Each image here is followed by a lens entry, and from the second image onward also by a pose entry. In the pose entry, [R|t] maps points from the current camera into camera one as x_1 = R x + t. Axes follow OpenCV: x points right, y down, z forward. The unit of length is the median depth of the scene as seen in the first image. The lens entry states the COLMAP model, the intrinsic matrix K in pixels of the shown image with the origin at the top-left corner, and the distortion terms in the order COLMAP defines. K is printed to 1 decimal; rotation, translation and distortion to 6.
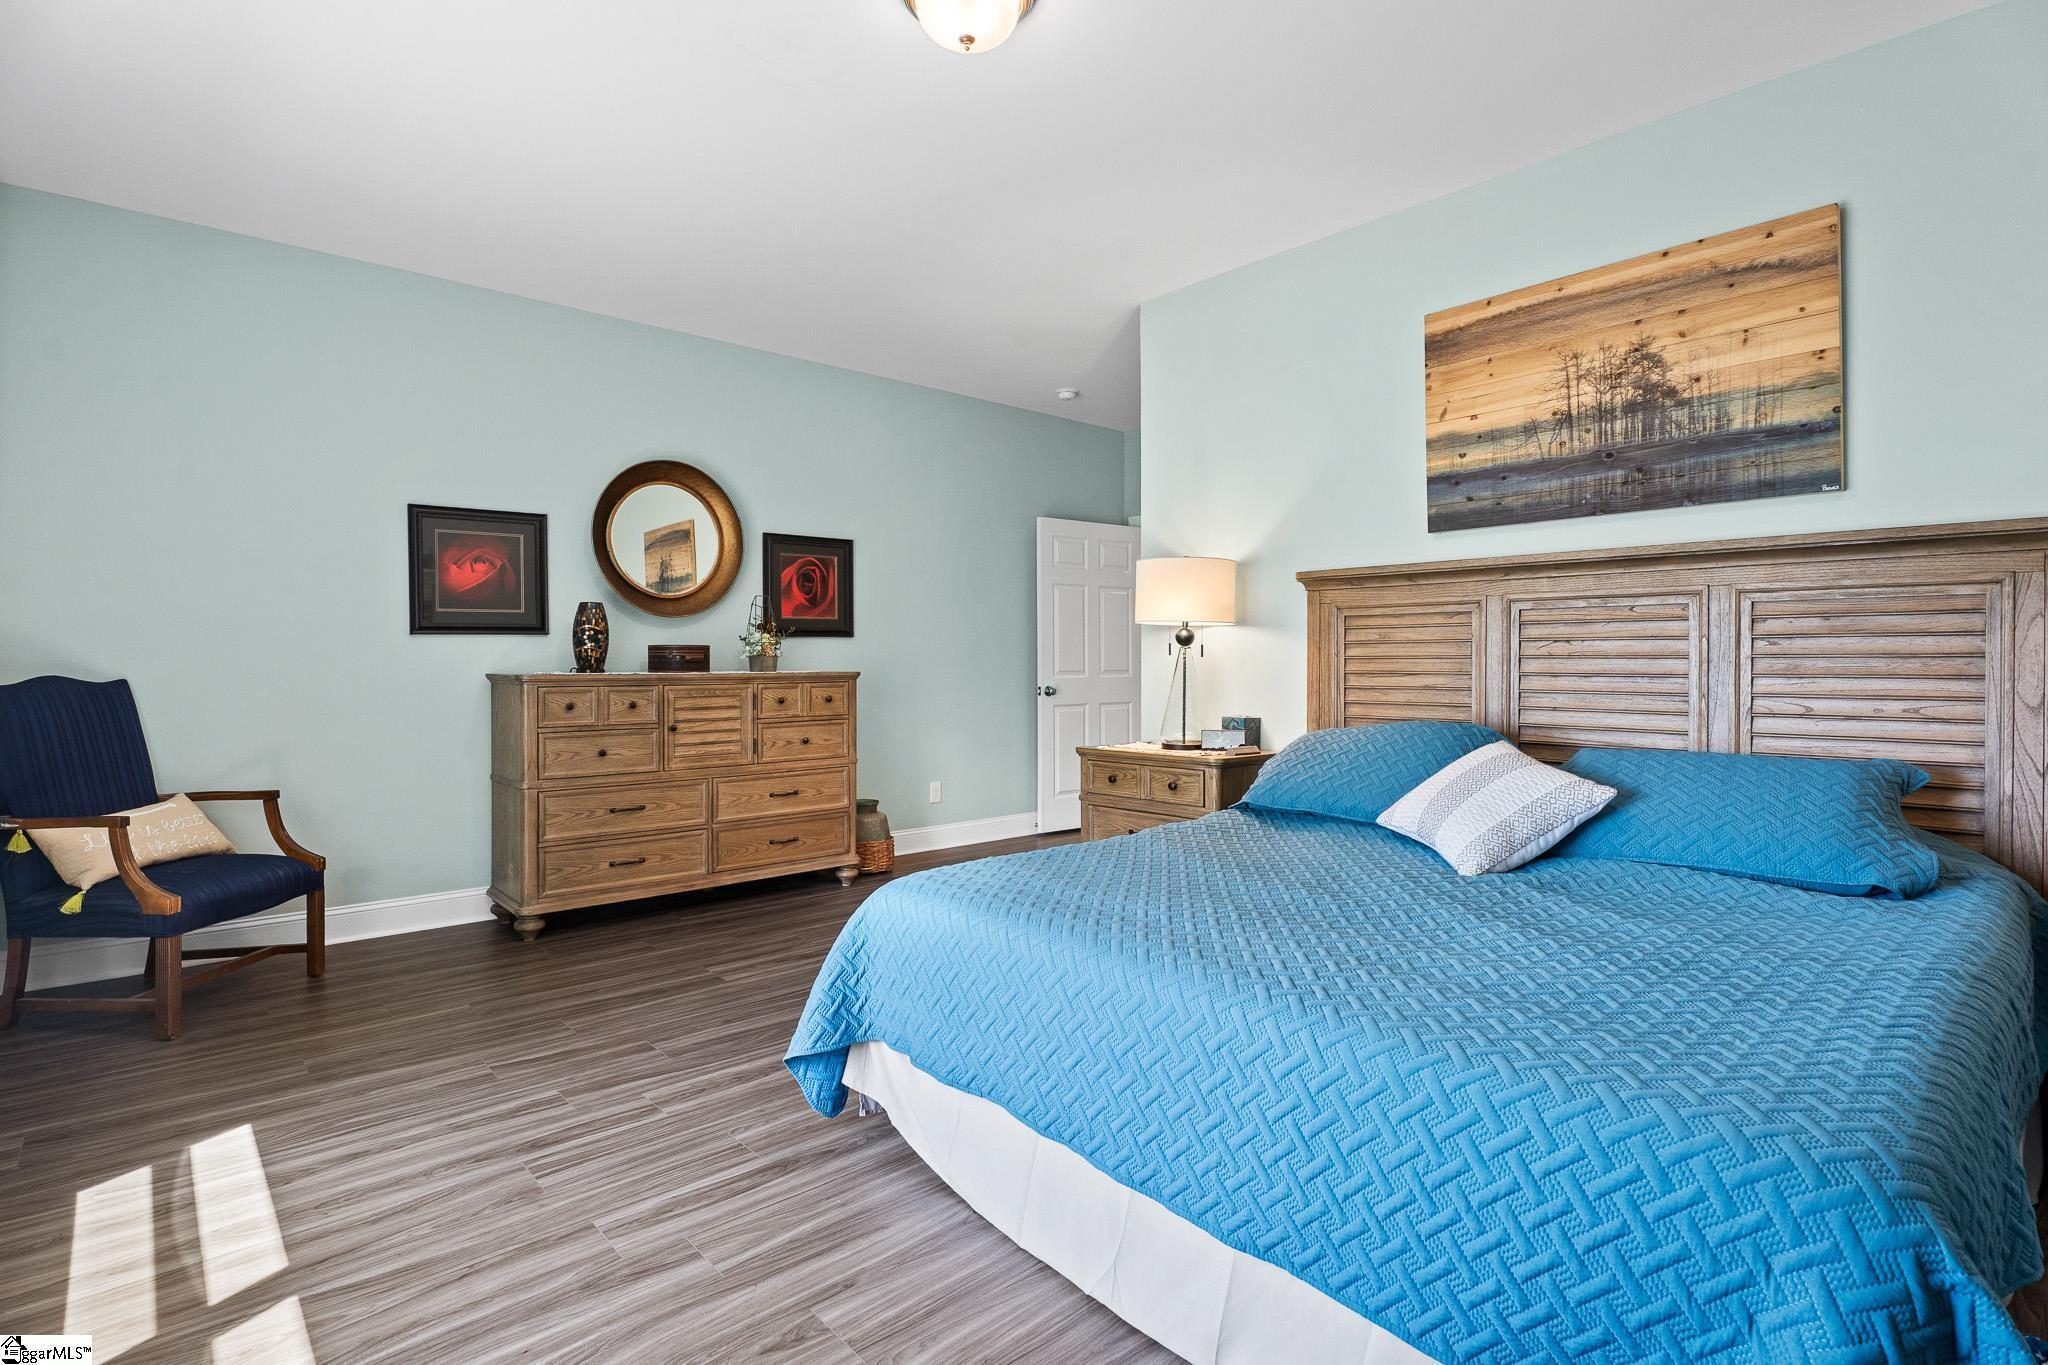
lens RADIAL K [[1000.3, 0, 1028.9], [0, 1000.3, 671.6], [0, 0, 1]] dist [-0.025693, 0.003224]
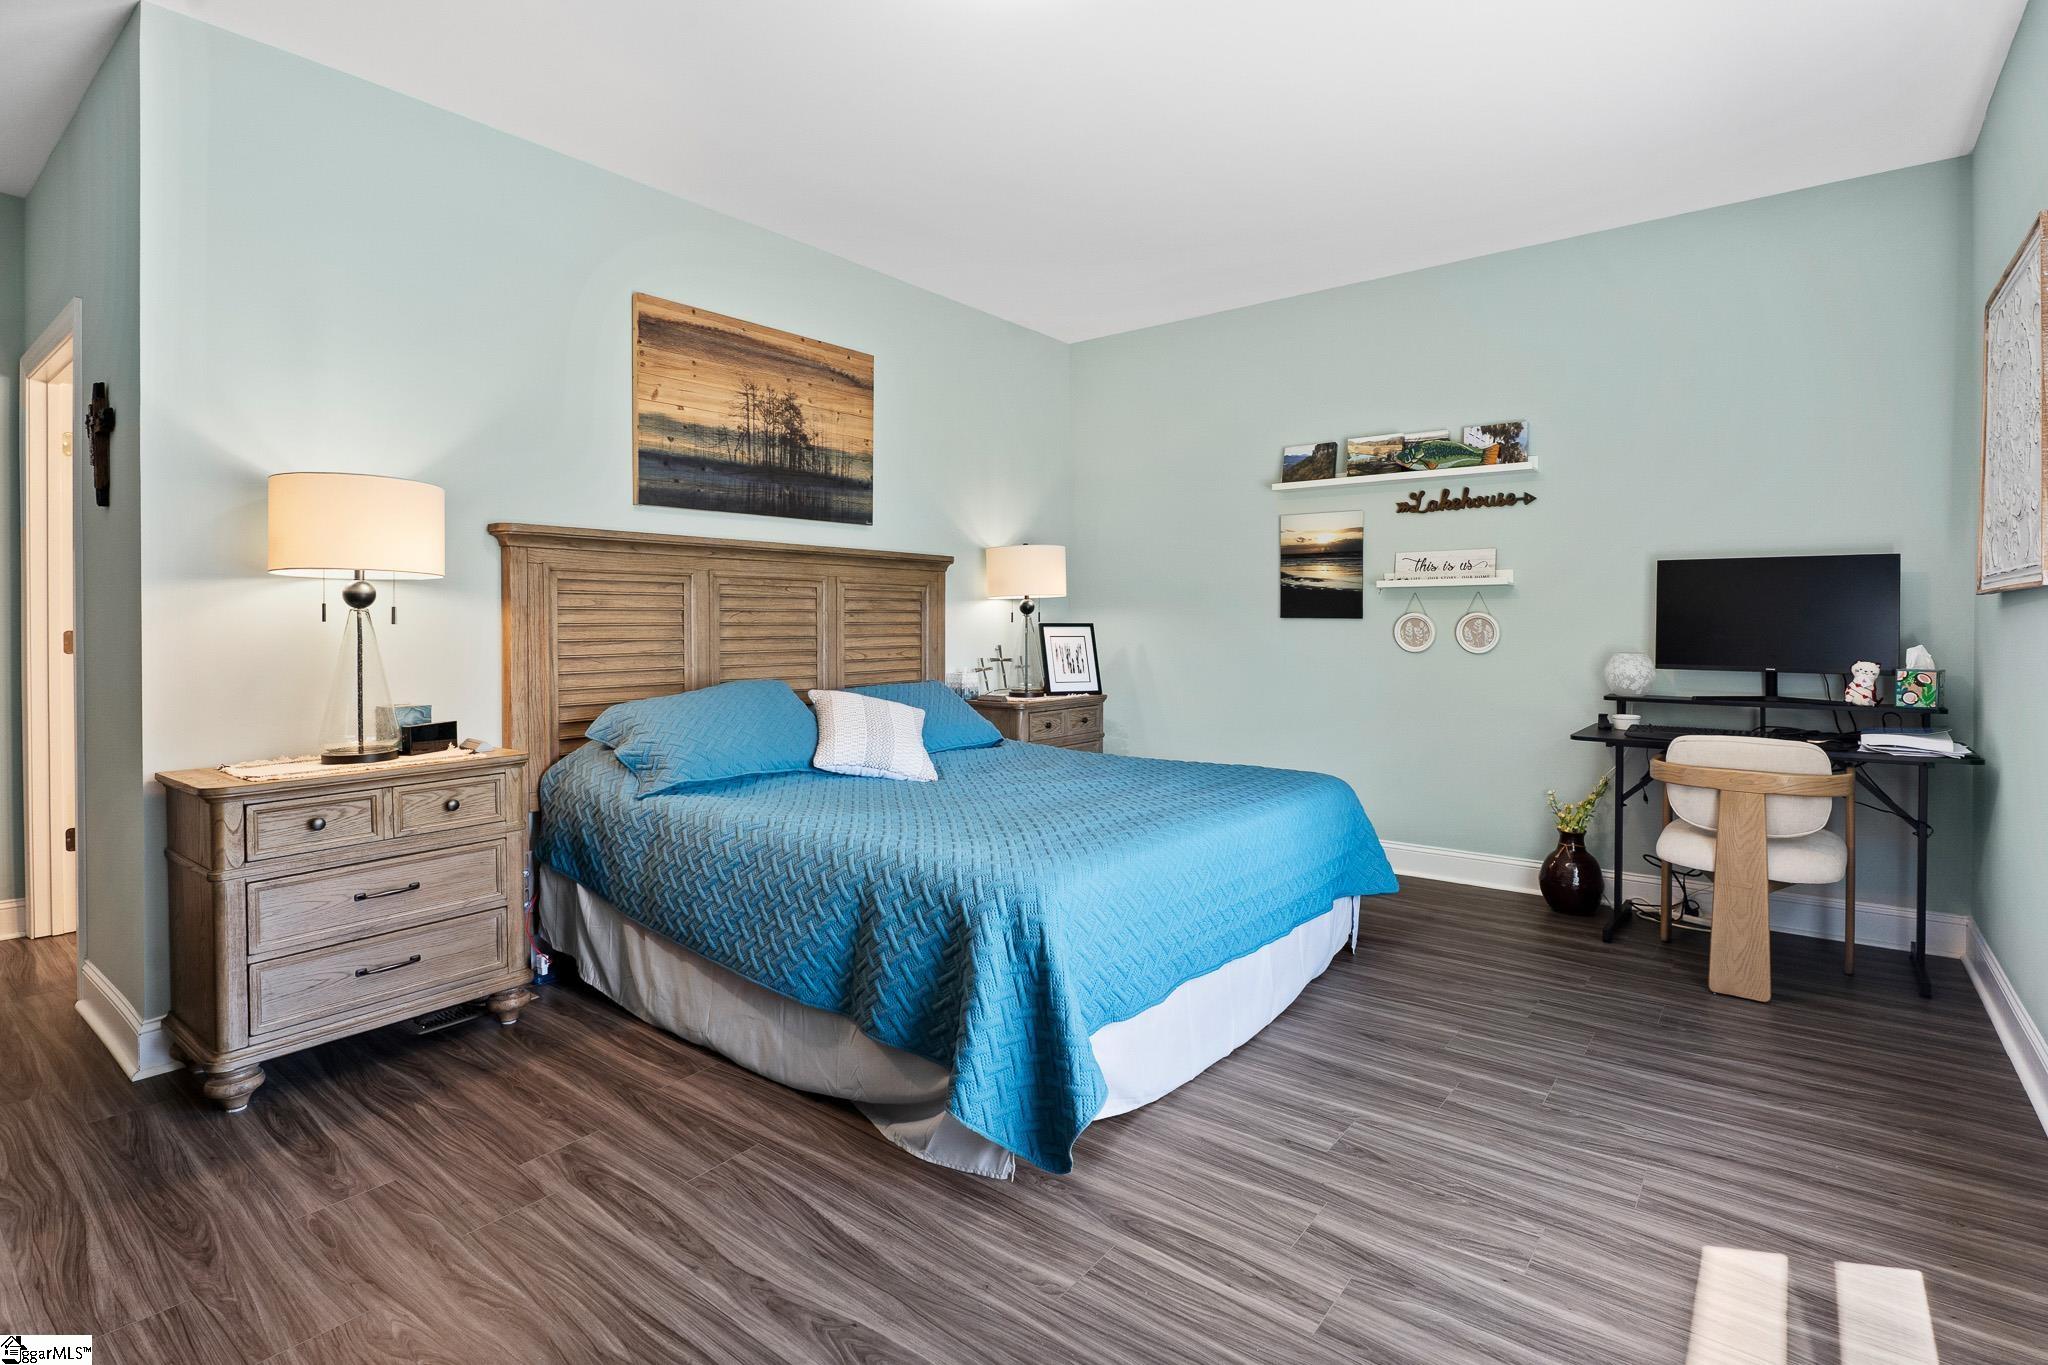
lens RADIAL K [[1000.3, 0, 1022.0], [0, 1000.3, 634.0], [0, 0, 1]] dist [-0.025693, 0.003224]
pose [[-0.174043, -0.007988, 0.984706, -0.745228], [0.014641, 0.999836, 0.010699, -0.011147], [-0.984629, 0.016279, -0.173897, 0.860301]]
